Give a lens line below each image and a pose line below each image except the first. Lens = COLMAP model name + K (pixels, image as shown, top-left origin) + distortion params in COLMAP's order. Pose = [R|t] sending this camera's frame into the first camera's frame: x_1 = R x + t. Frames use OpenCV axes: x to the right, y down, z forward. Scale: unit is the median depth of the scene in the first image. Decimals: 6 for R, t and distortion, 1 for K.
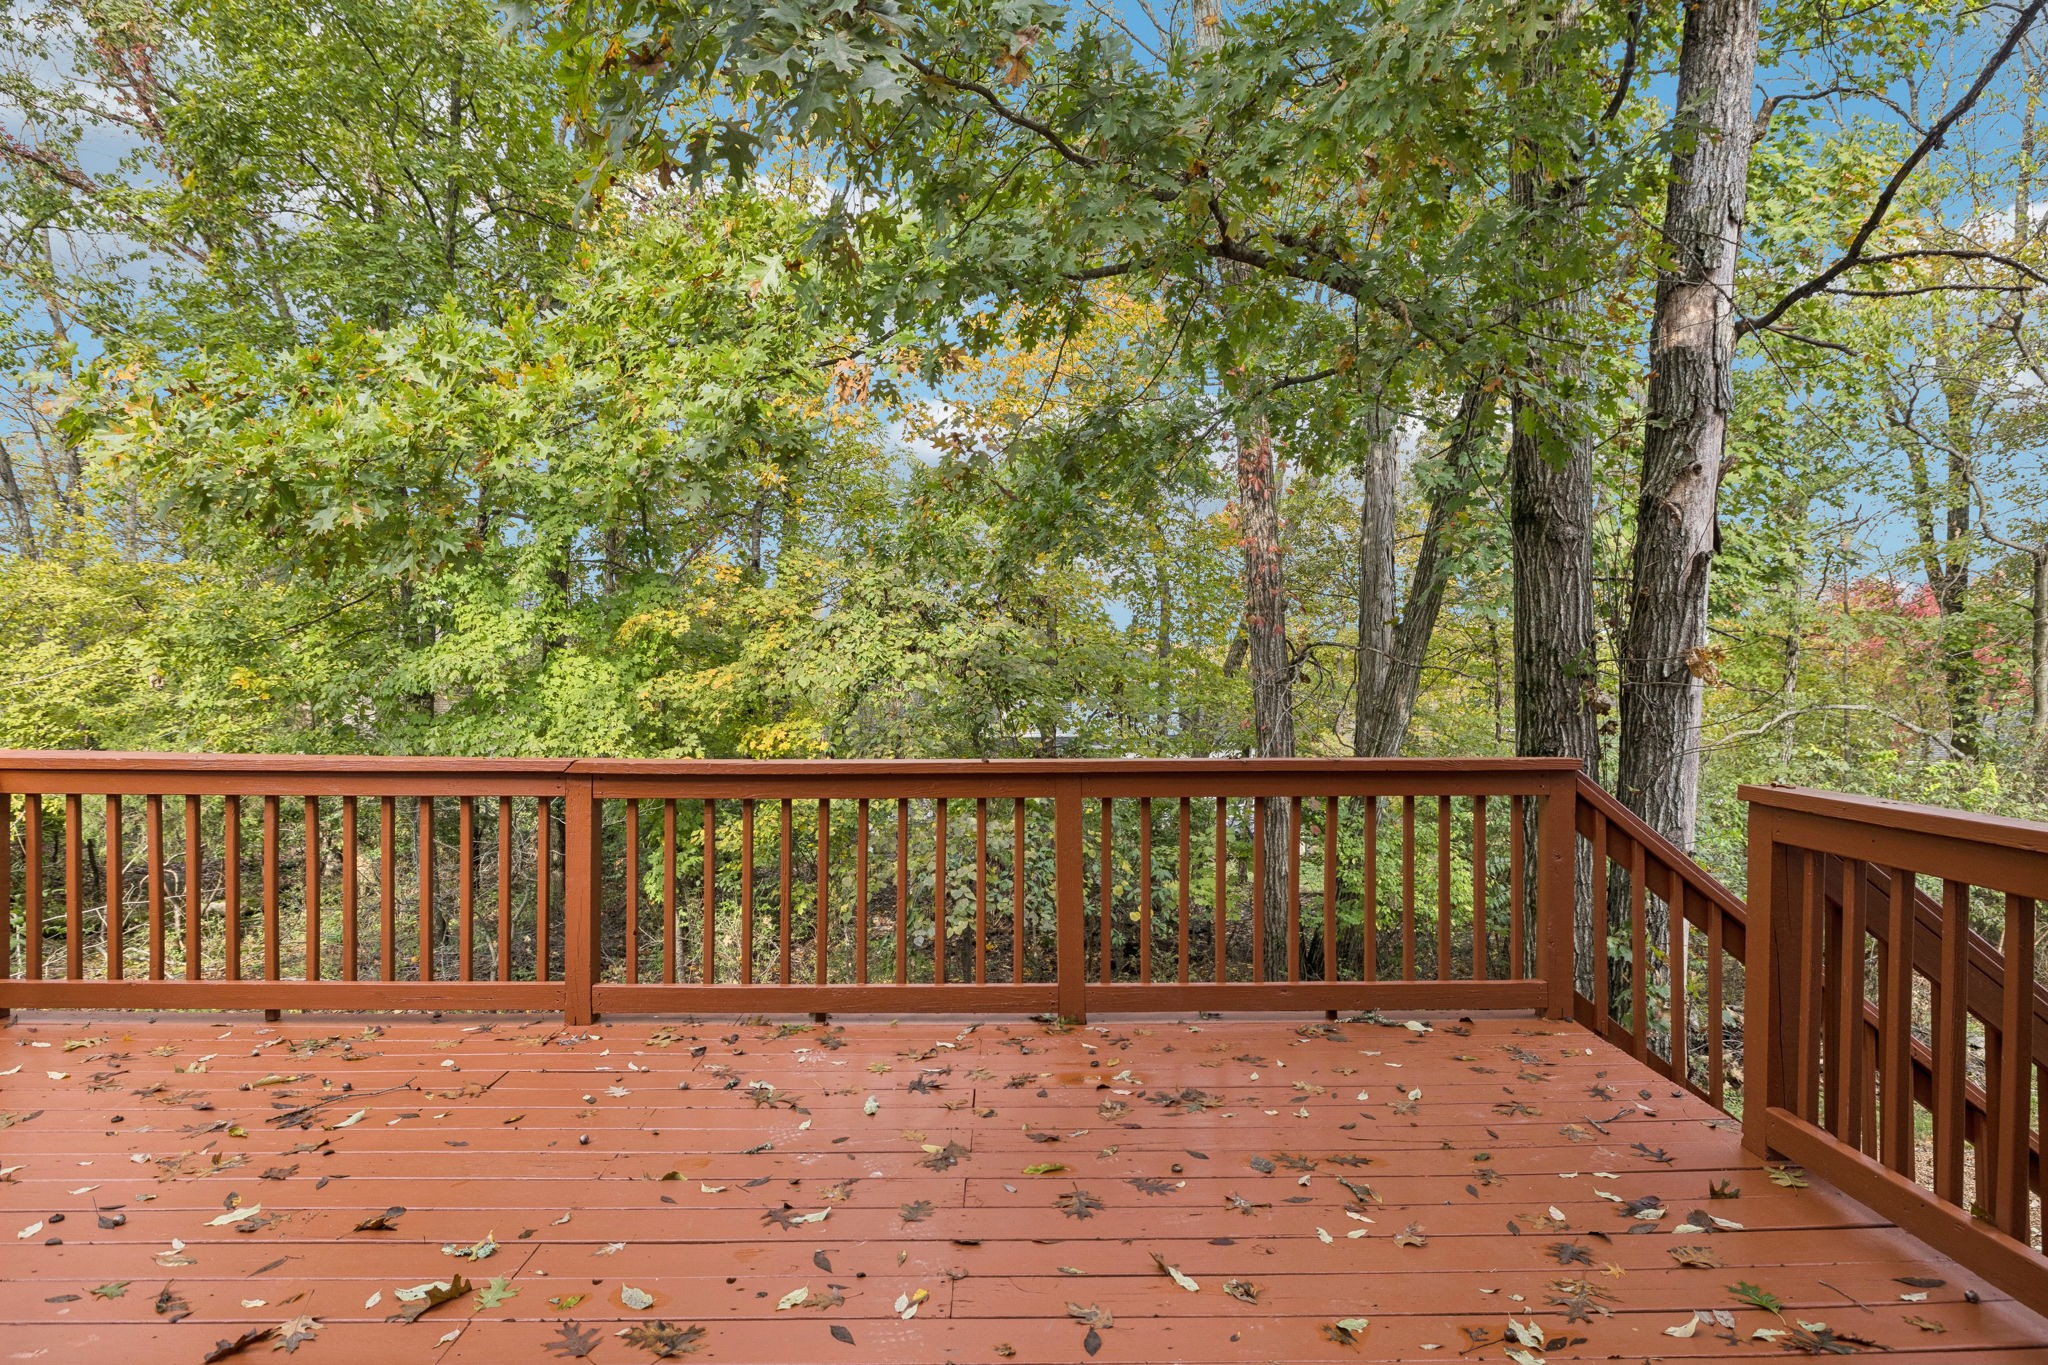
lens RADIAL K [[1105.4, 0, 1024.0], [0, 1105.4, 682.5], [0, 0, 1]] dist [-0.001086, -0.000236]
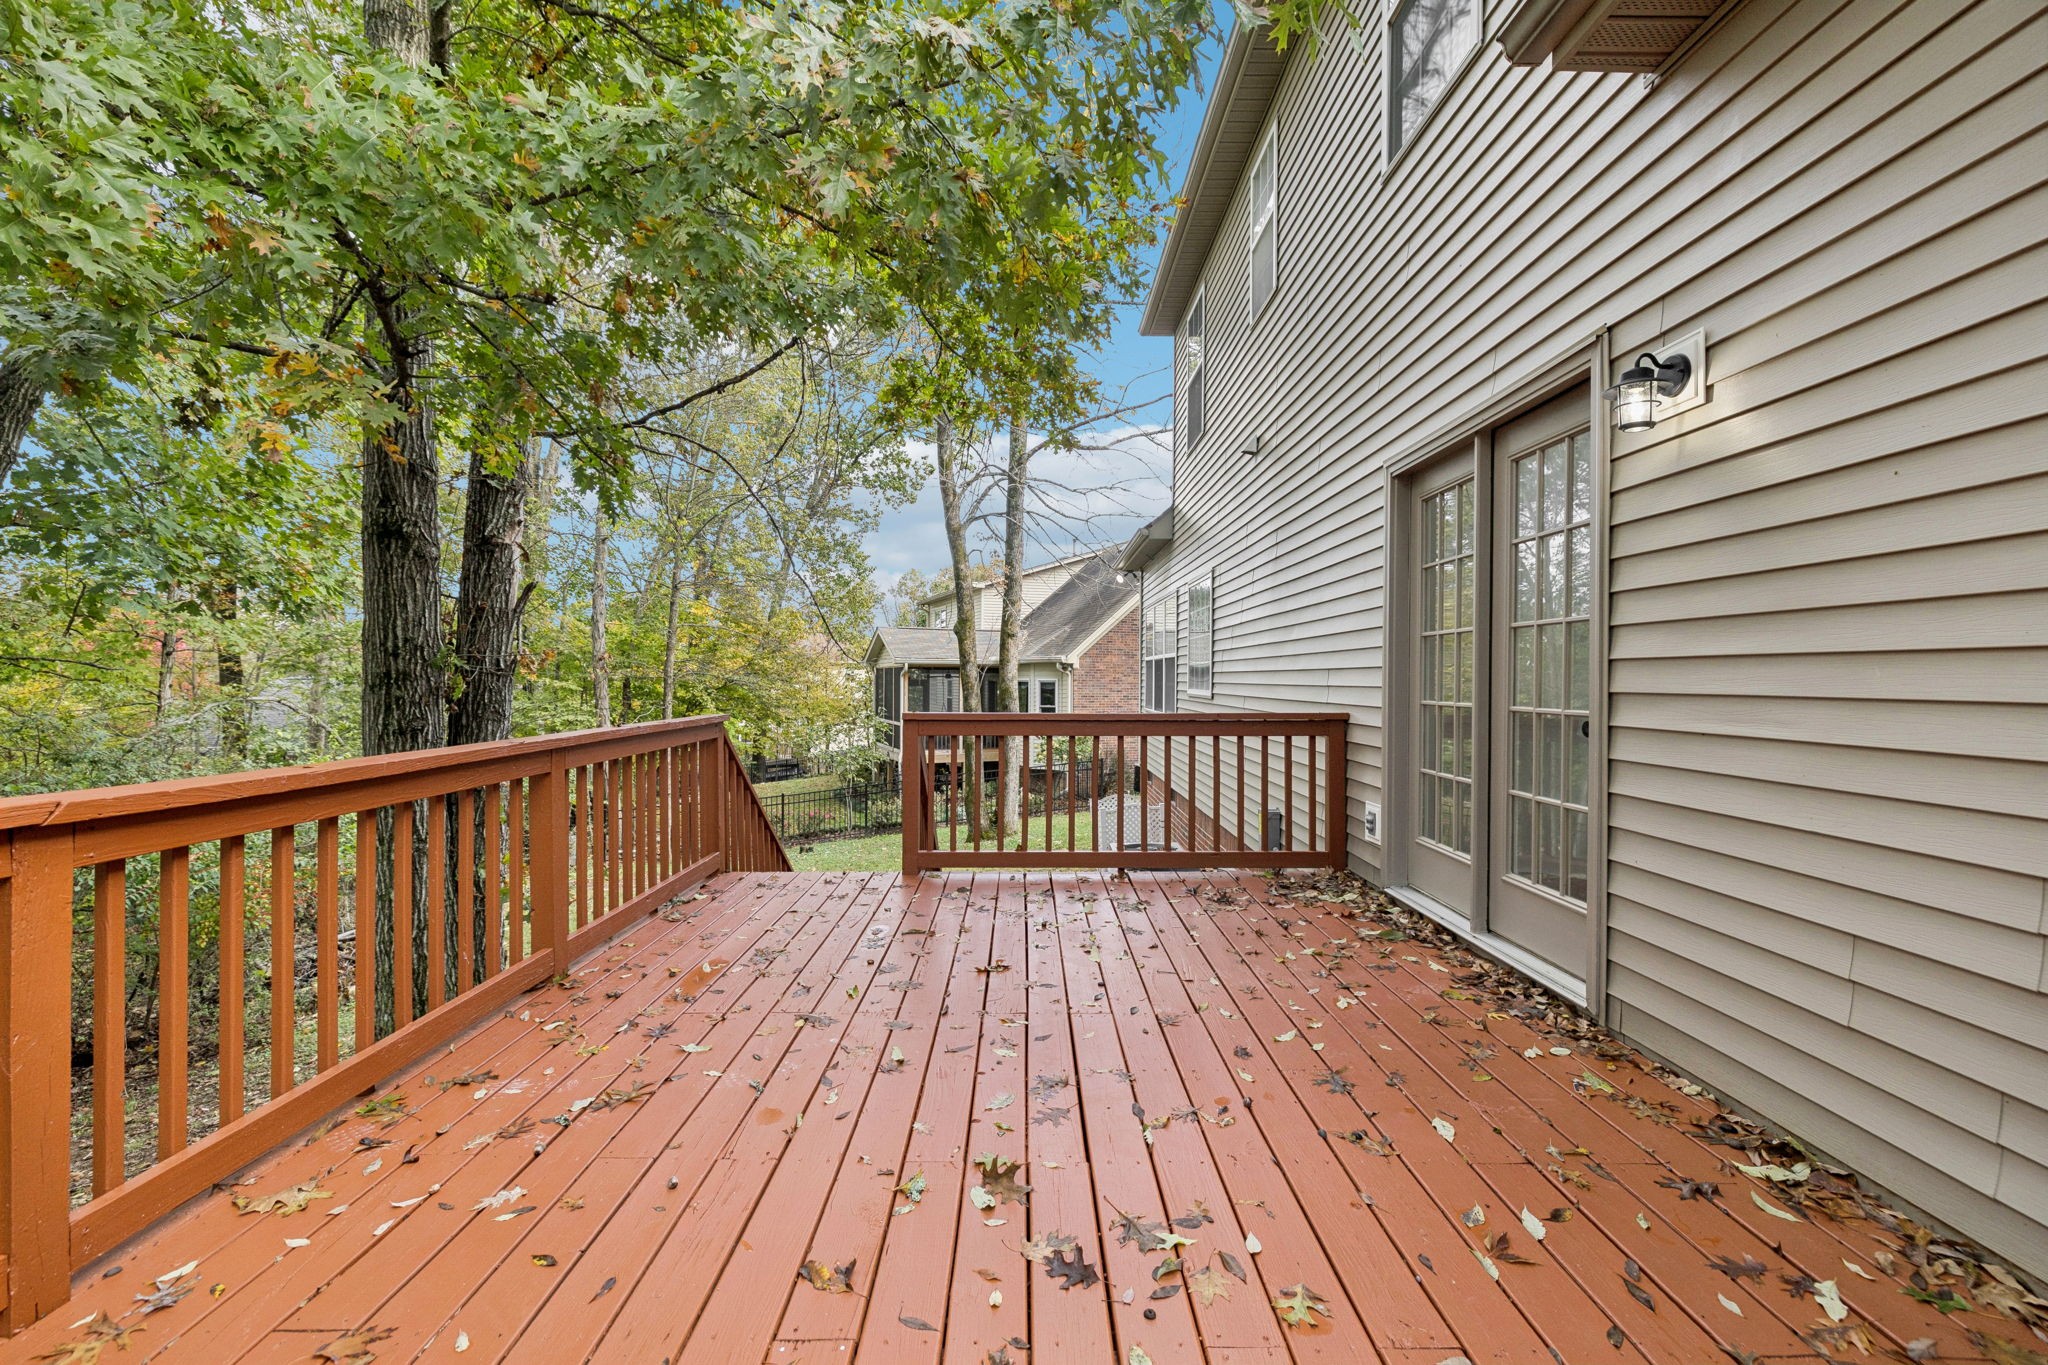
lens RADIAL K [[900.5, 0, 1002.7], [0, 900.5, 674.4], [0, 0, 1]] dist [-0.002442, 0.000023]
pose [[0.040474, 0.001760, 0.999179, -0.494918], [0.001047, 0.999998, -0.001804, 0.004646], [-0.999180, 0.001119, 0.040472, 0.313748]]
